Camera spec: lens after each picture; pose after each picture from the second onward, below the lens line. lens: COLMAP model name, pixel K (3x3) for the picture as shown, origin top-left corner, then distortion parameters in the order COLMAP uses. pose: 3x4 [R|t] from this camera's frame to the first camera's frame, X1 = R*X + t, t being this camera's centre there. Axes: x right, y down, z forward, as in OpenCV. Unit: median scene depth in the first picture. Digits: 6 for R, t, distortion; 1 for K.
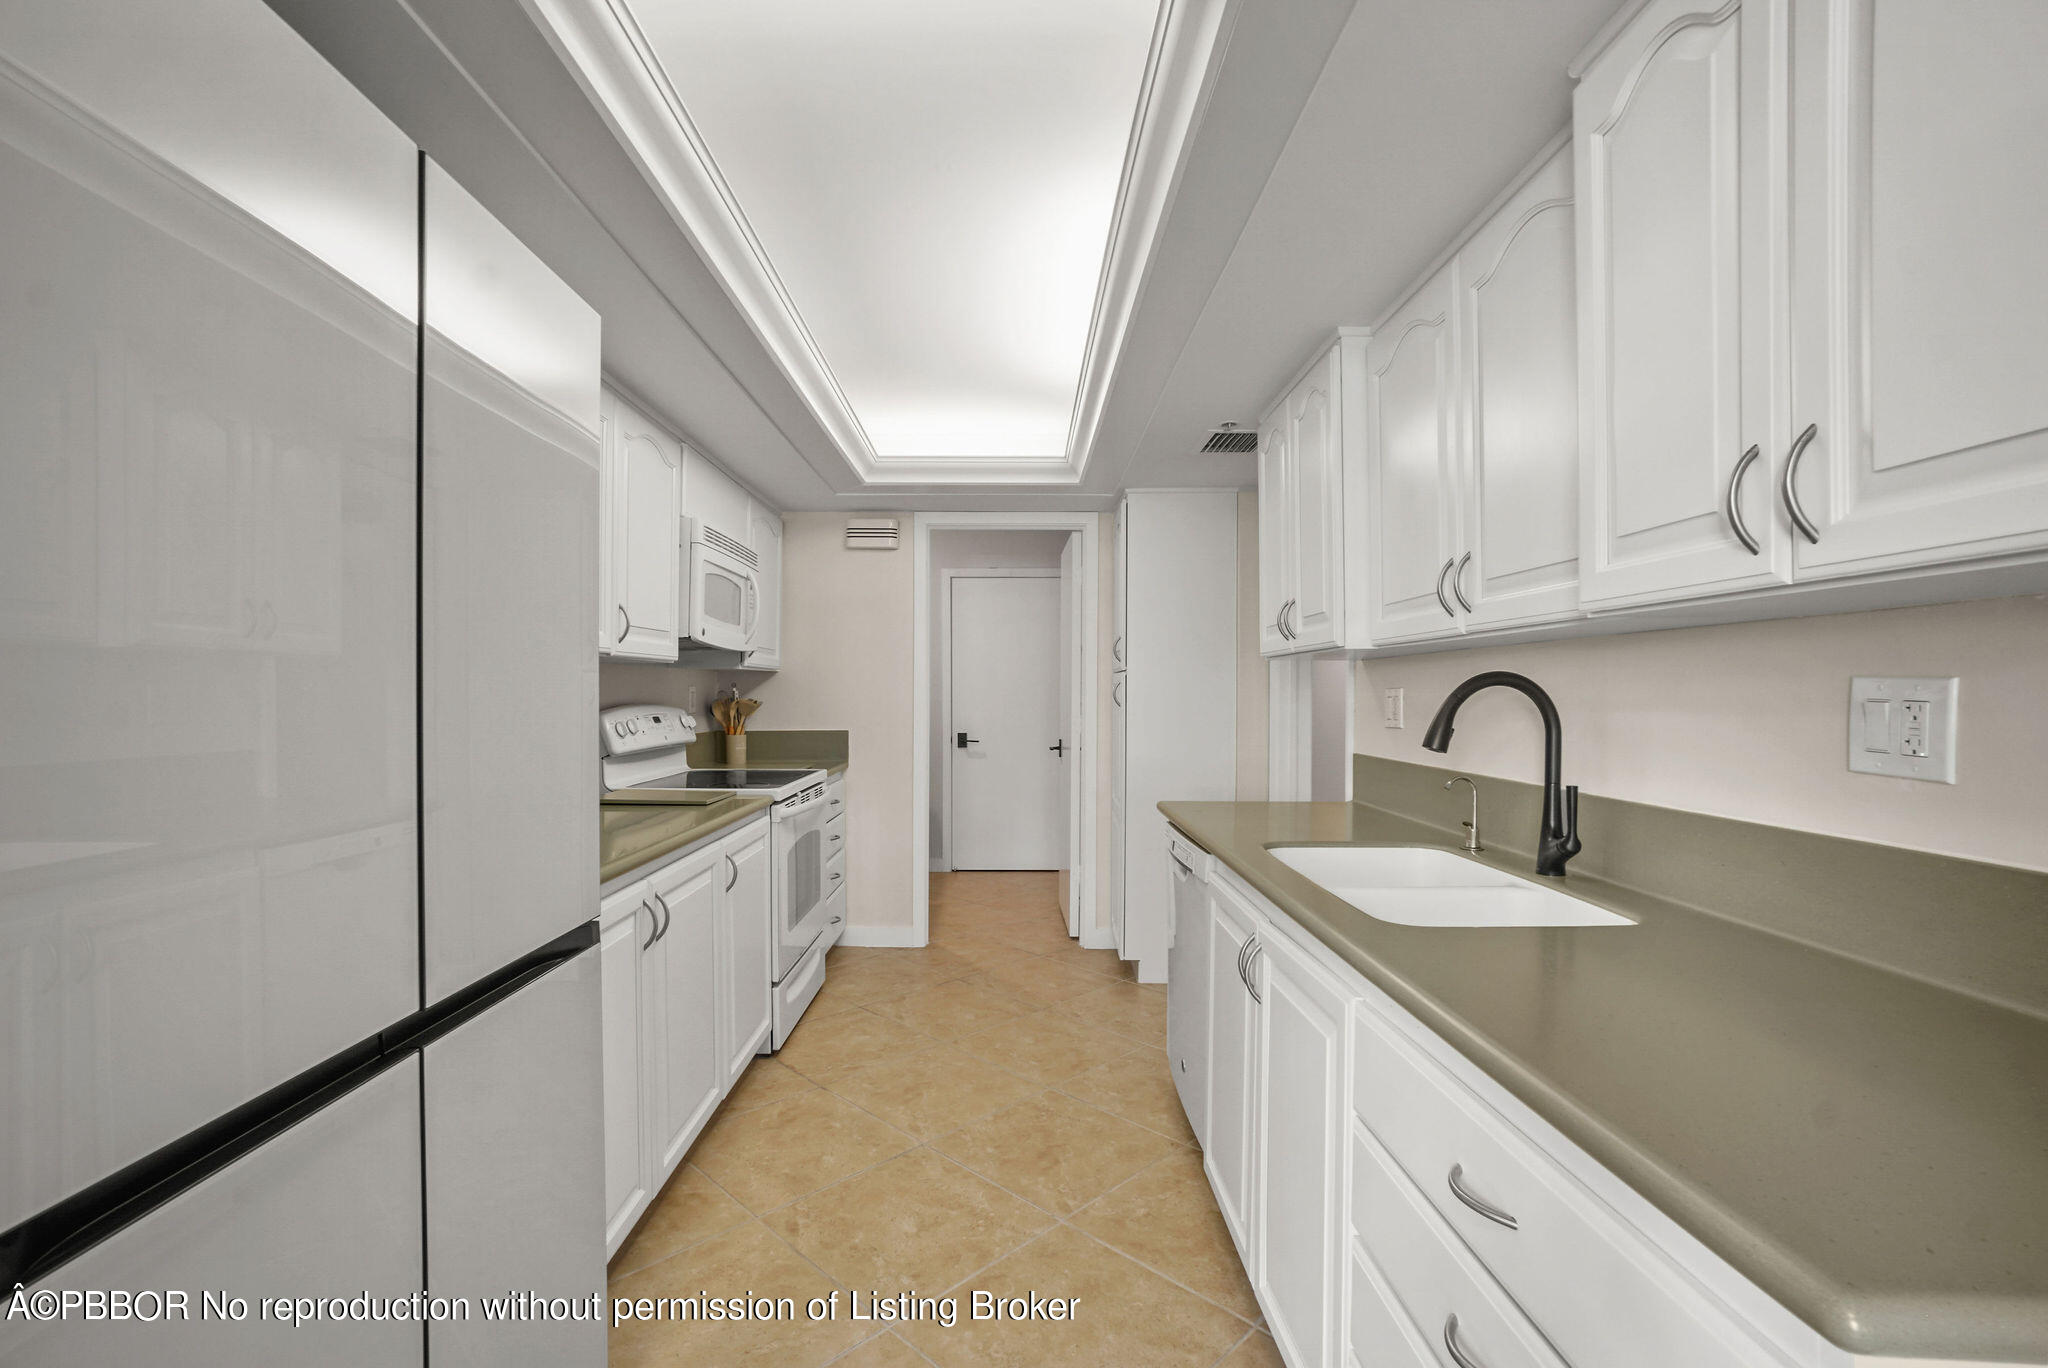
lens RADIAL K [[901.2, 0, 1012.1], [0, 901.2, 693.6], [0, 0, 1]] dist [-0.025095, 0.000486]
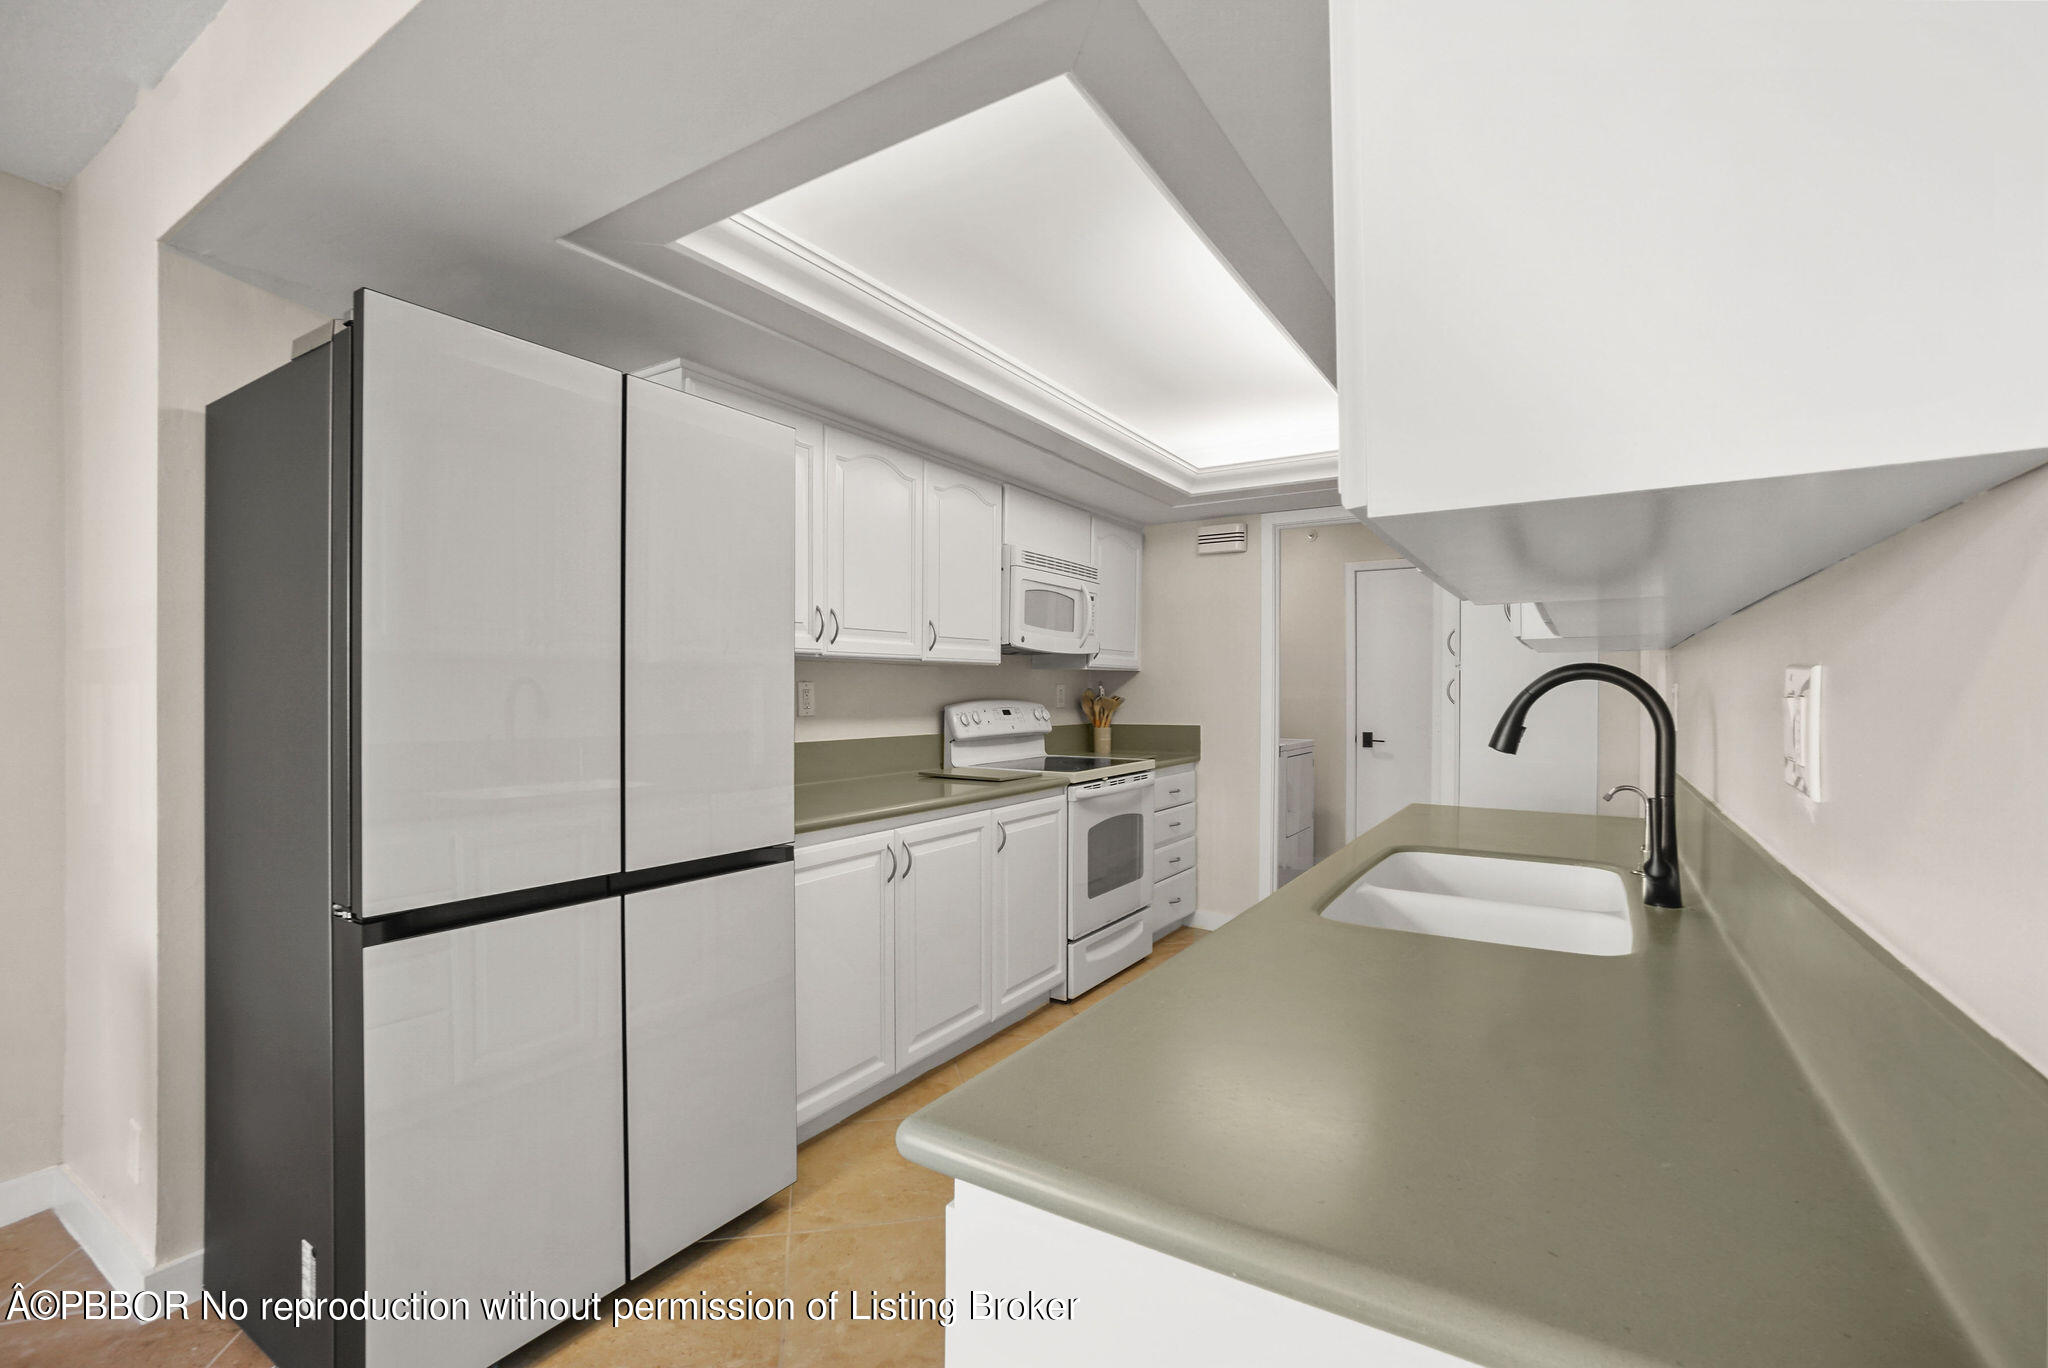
lens RADIAL K [[905.6, 0, 1024.0], [0, 905.6, 684.0], [0, 0, 1]] dist [-0.002145, 0.001032]
pose [[0.843371, -0.004512, -0.537313, 0.260010], [-0.000333, 0.999960, -0.008920, 0.001689], [0.537332, 0.007702, 0.843335, -0.017488]]
